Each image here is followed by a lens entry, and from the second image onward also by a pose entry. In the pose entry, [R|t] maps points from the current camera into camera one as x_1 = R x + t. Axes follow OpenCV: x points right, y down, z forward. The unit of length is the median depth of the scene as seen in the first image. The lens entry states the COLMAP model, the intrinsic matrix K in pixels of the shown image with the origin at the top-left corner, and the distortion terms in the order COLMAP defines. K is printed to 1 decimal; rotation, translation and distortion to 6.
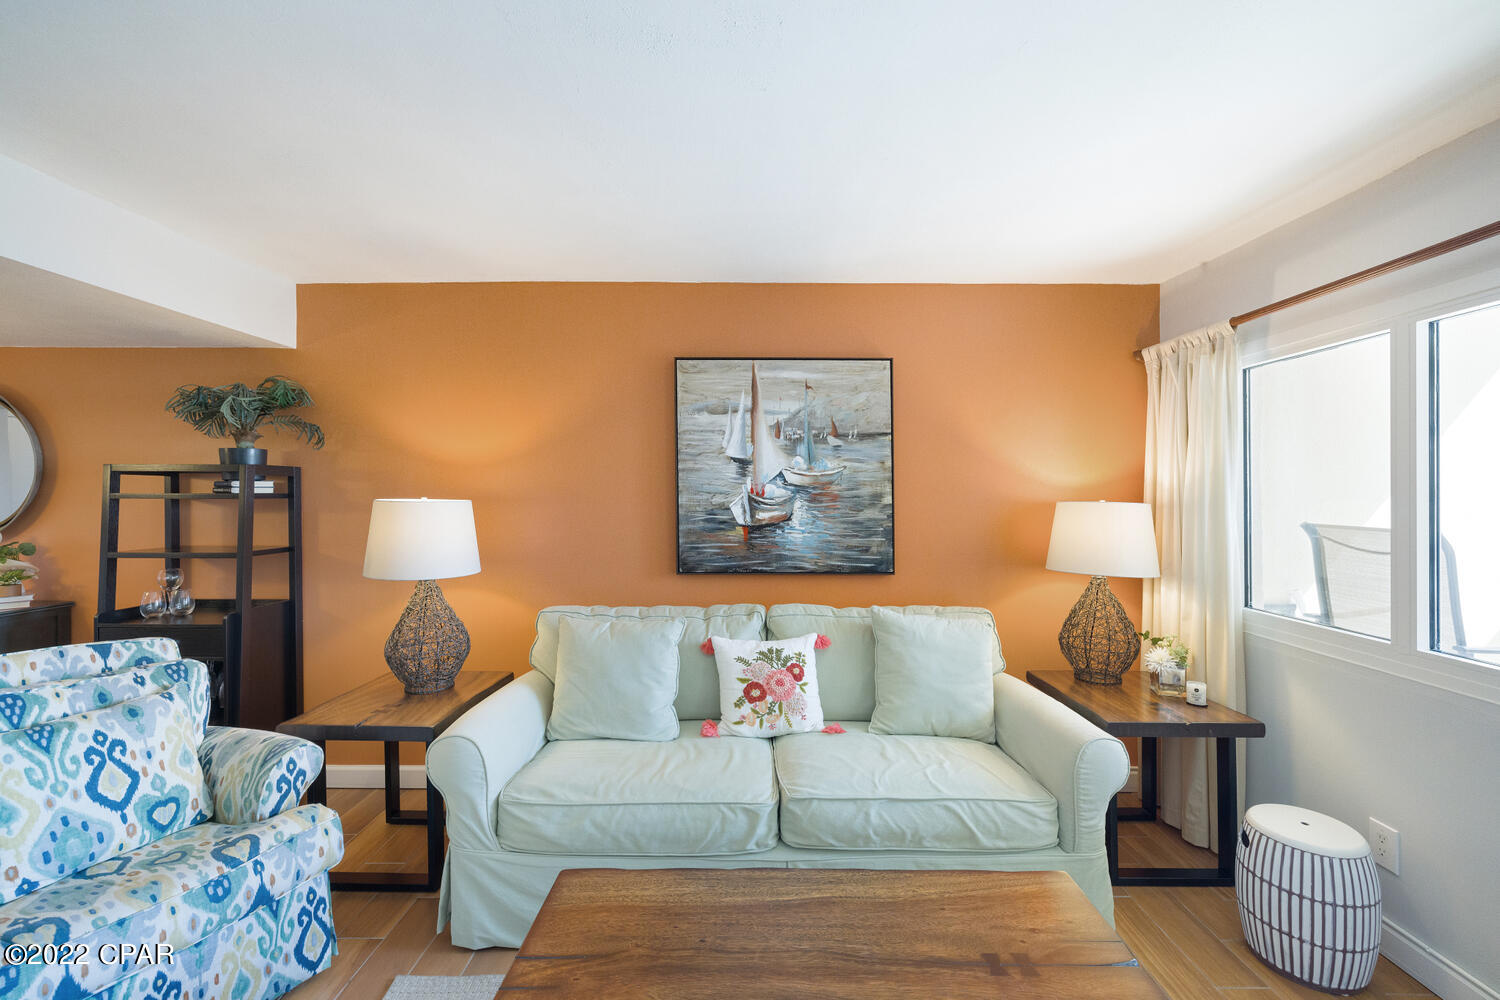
lens RADIAL K [[631.6, 0, 748.5], [0, 631.6, 499.9], [0, 0, 1]] dist [-0.001006, -0.000340]
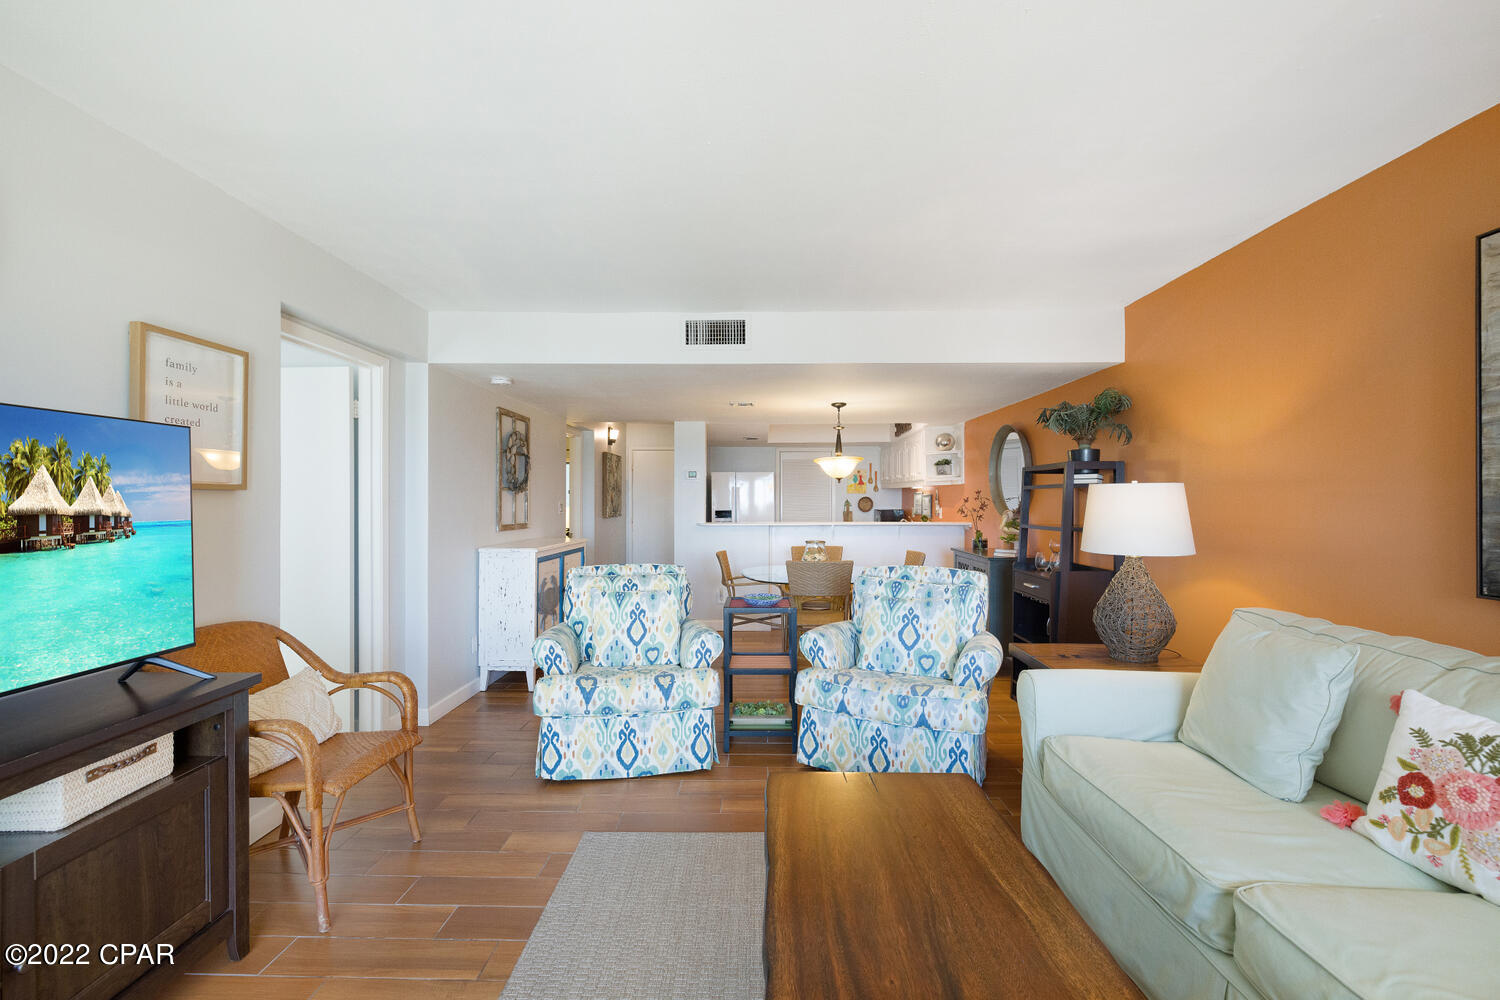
lens RADIAL K [[631.6, 0, 743.6], [0, 631.6, 511.0], [0, 0, 1]] dist [-0.001006, -0.000340]
pose [[-0.023359, 0.011990, -0.999655, 0.537574], [-0.009327, 0.999882, 0.012211, 0.037190], [0.999684, 0.009609, -0.023245, 0.337165]]
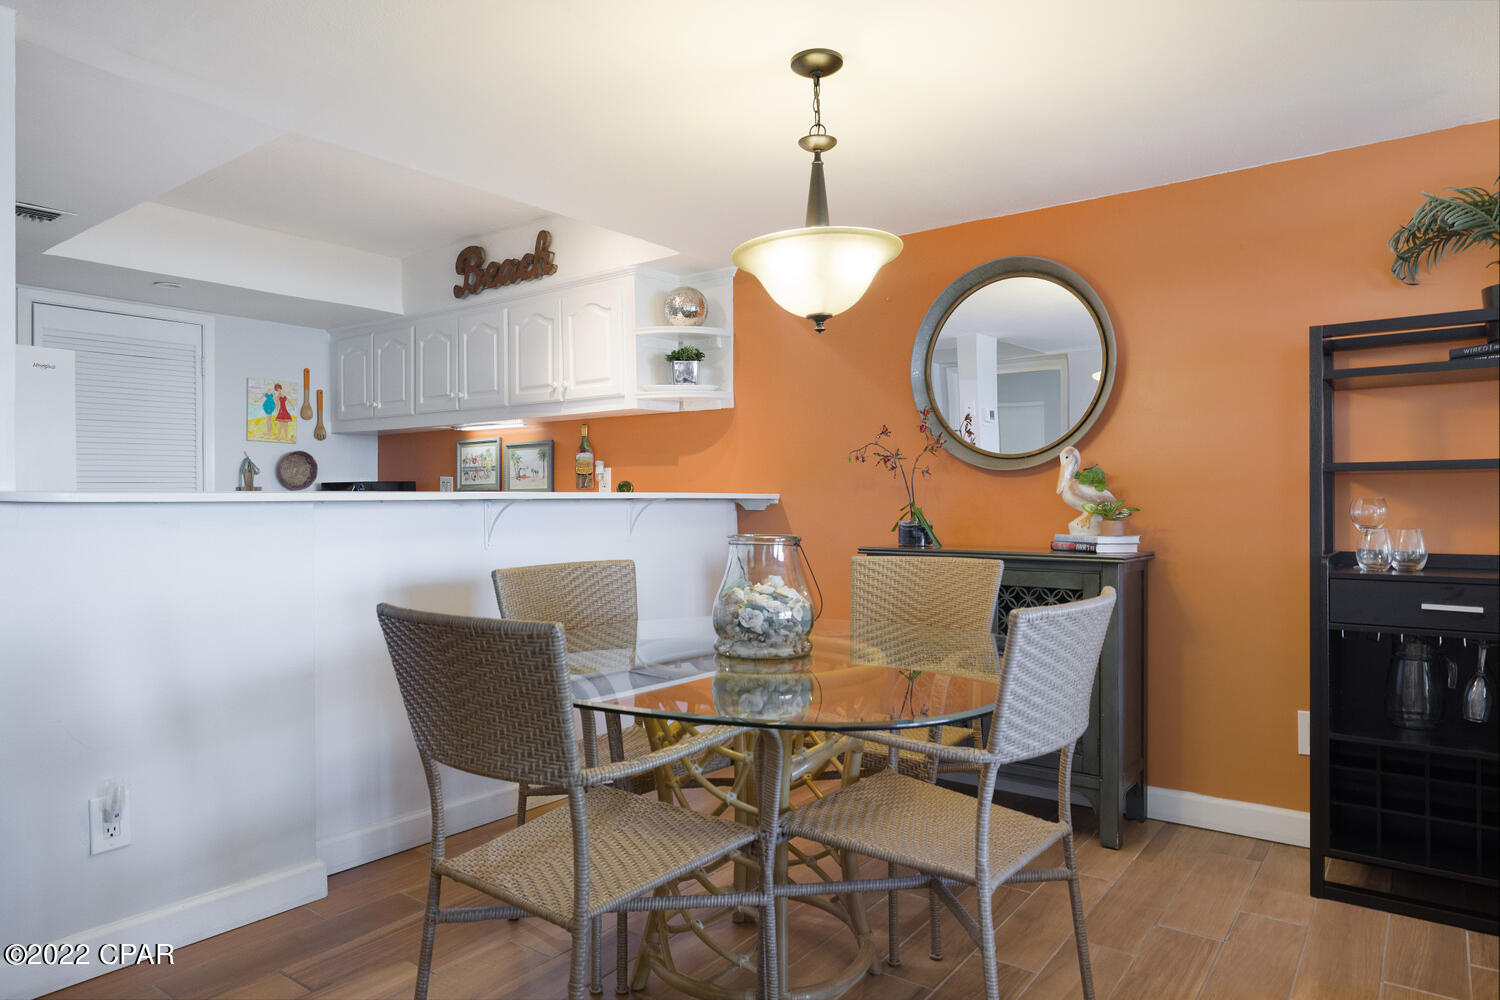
lens RADIAL K [[927.7, 0, 746.6], [0, 927.7, 503.4], [0, 0, 1]] dist [0.004436, -0.002862]
pose [[0.800877, -0.007051, -0.598788, -0.883186], [0.001234, 0.999948, -0.010125, 0.127488], [0.598828, 0.007371, 0.800844, -0.091998]]
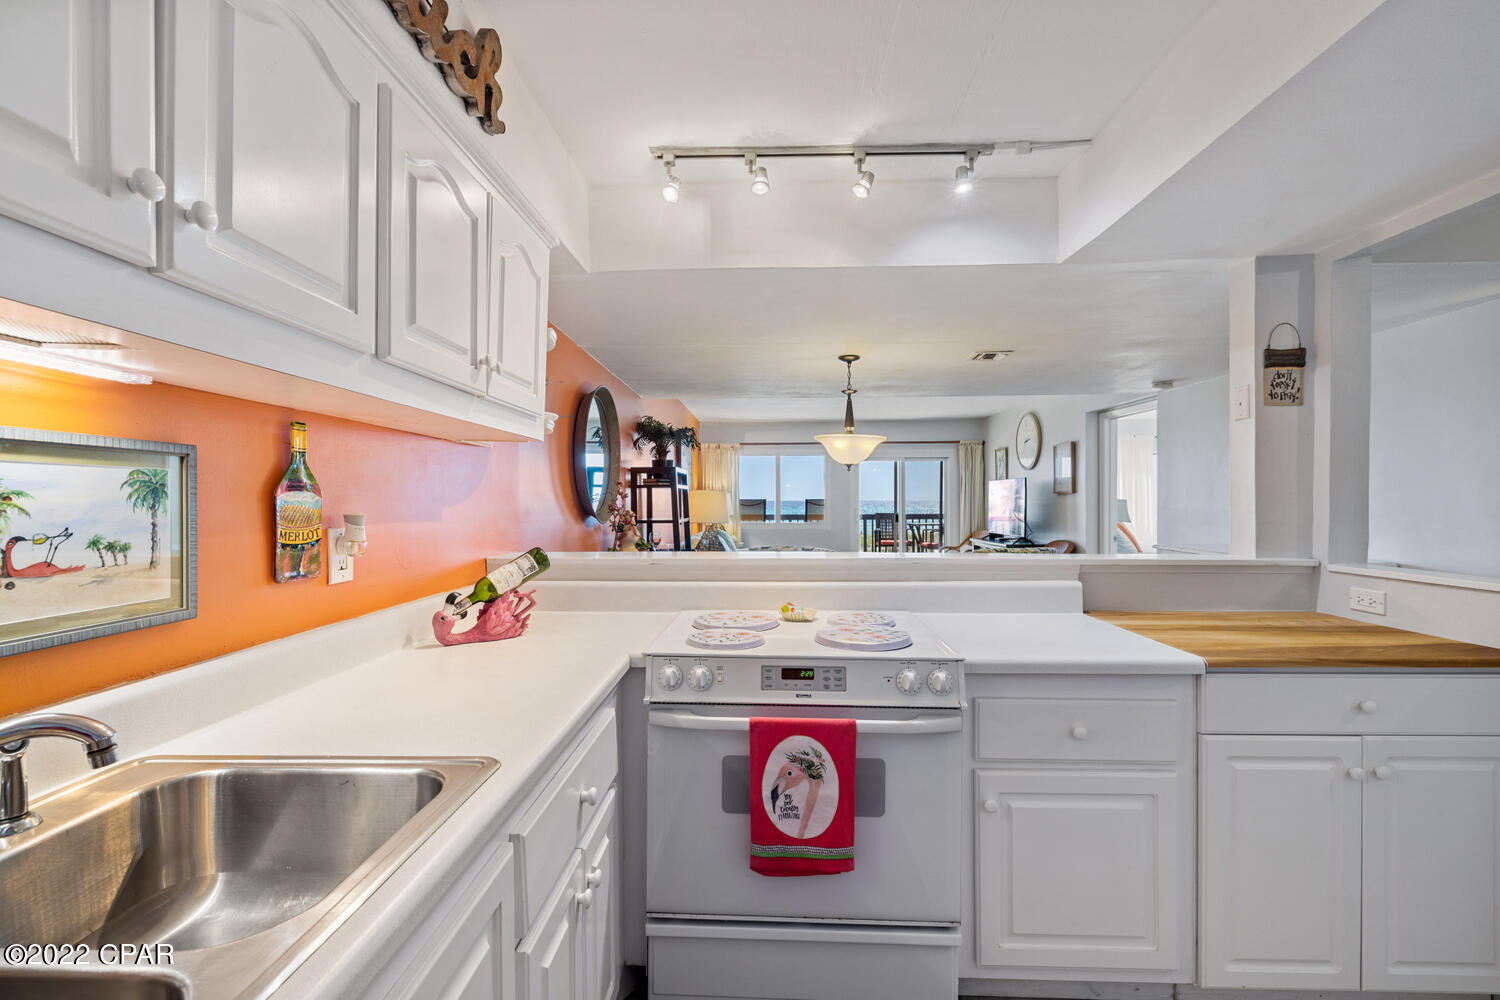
lens RADIAL K [[631.6, 0, 751.5], [0, 631.6, 509.0], [0, 0, 1]] dist [-0.001006, -0.000340]
pose [[0.027783, -0.018449, 0.999444, -2.589123], [0.013145, 0.999750, 0.018090, 0.026905], [-0.999528, 0.012635, 0.028018, 0.732415]]
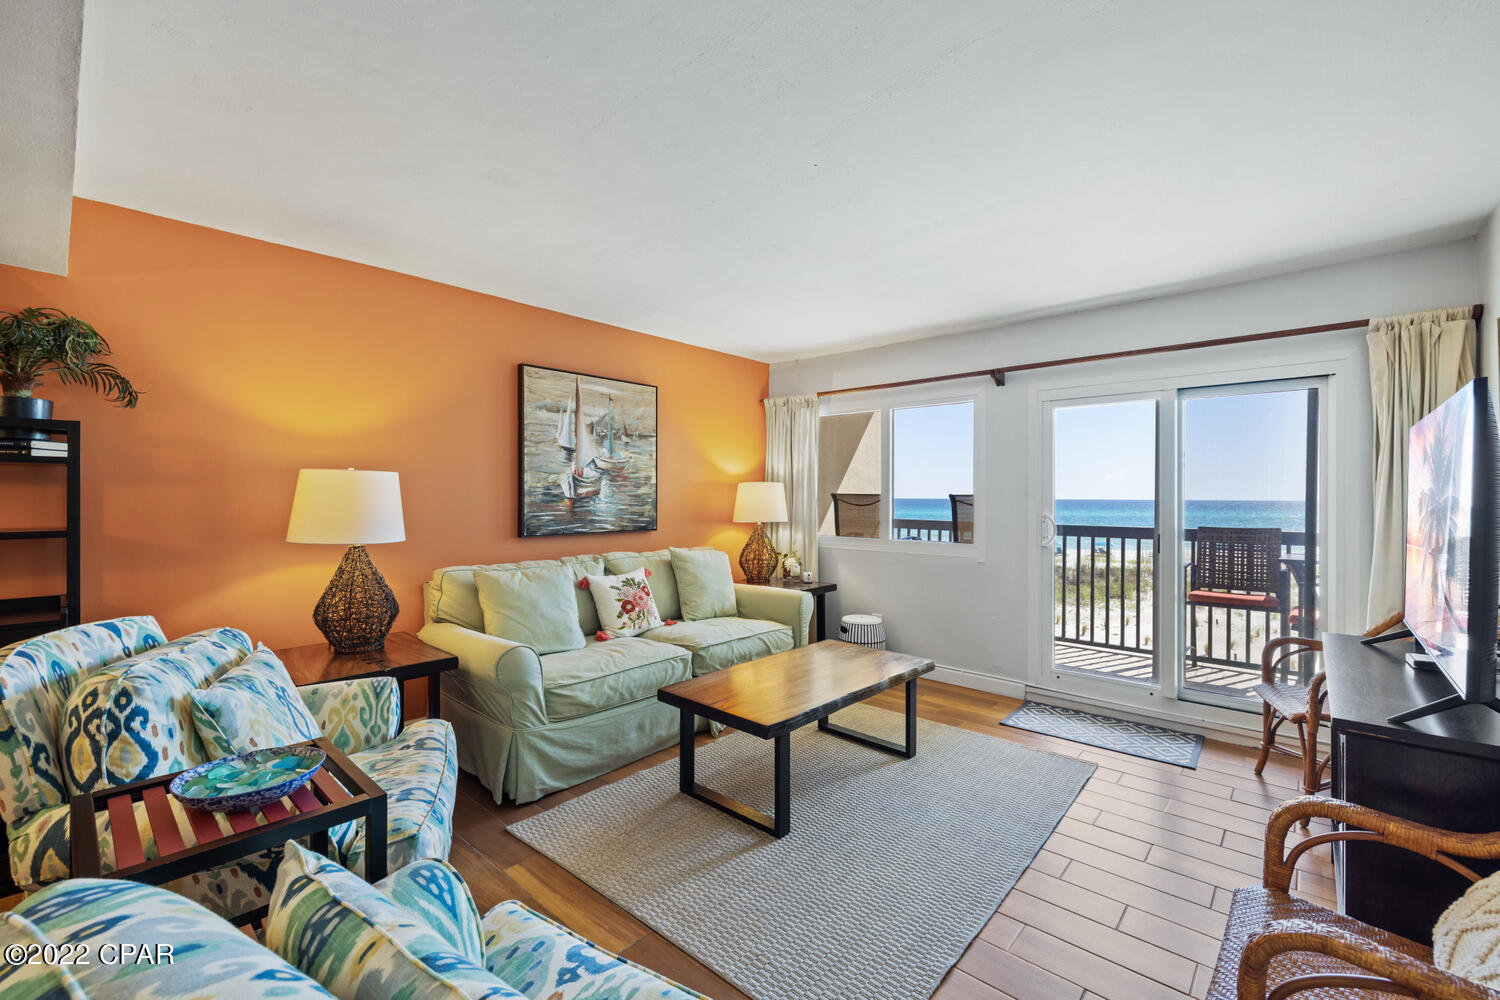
lens RADIAL K [[631.6, 0, 750.4], [0, 631.6, 493.3], [0, 0, 1]] dist [-0.001006, -0.000340]
pose [[0.666140, 0.001494, 0.745825, -0.794947], [0.005561, 0.999960, -0.006970, 0.044992], [-0.745806, 0.008790, 0.666105, -0.176322]]
